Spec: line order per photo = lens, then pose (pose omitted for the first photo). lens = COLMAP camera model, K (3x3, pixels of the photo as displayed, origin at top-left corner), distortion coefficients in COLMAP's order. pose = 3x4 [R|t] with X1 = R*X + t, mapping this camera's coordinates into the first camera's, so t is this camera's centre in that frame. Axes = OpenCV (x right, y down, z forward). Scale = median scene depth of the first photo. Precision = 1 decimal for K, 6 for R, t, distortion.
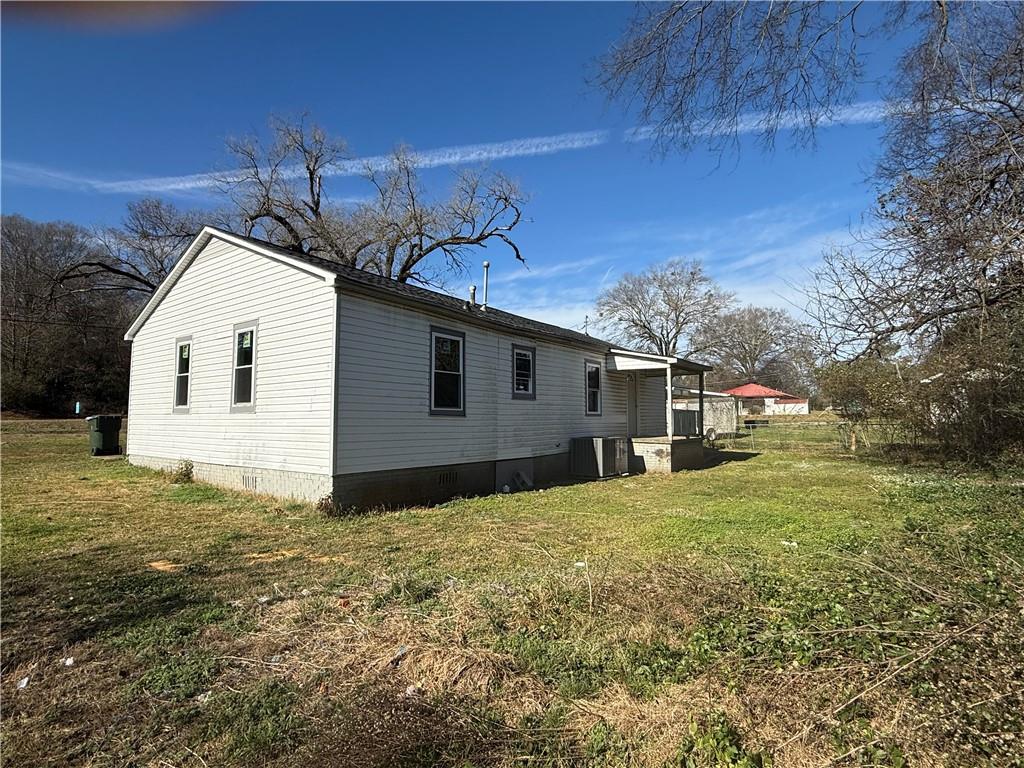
lens RADIAL K [[509.4, 0, 512.0], [0, 509.4, 384.9], [0, 0, 1]] dist [-0.004239, 0.002047]
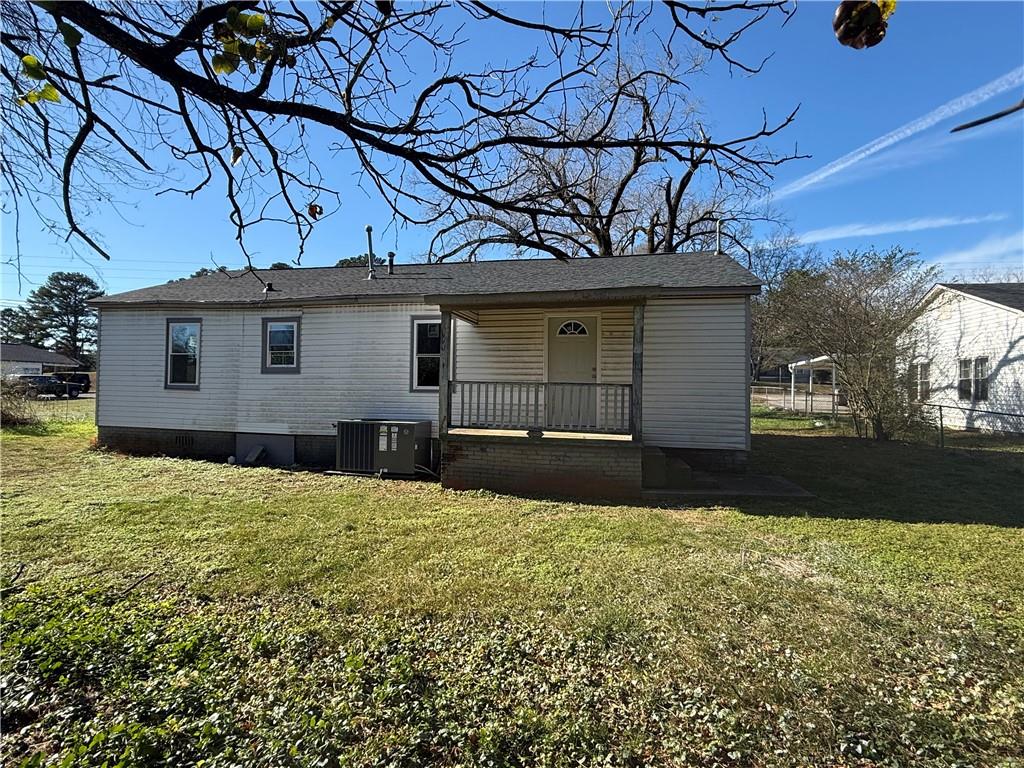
lens RADIAL K [[509.4, 0, 511.8], [0, 509.4, 385.9], [0, 0, 1]] dist [-0.004239, 0.002047]
pose [[0.391894, -0.023421, -0.919712, 1.173011], [0.040382, 0.999150, -0.008237, 0.084523], [0.919124, -0.033912, 0.392507, 1.122678]]
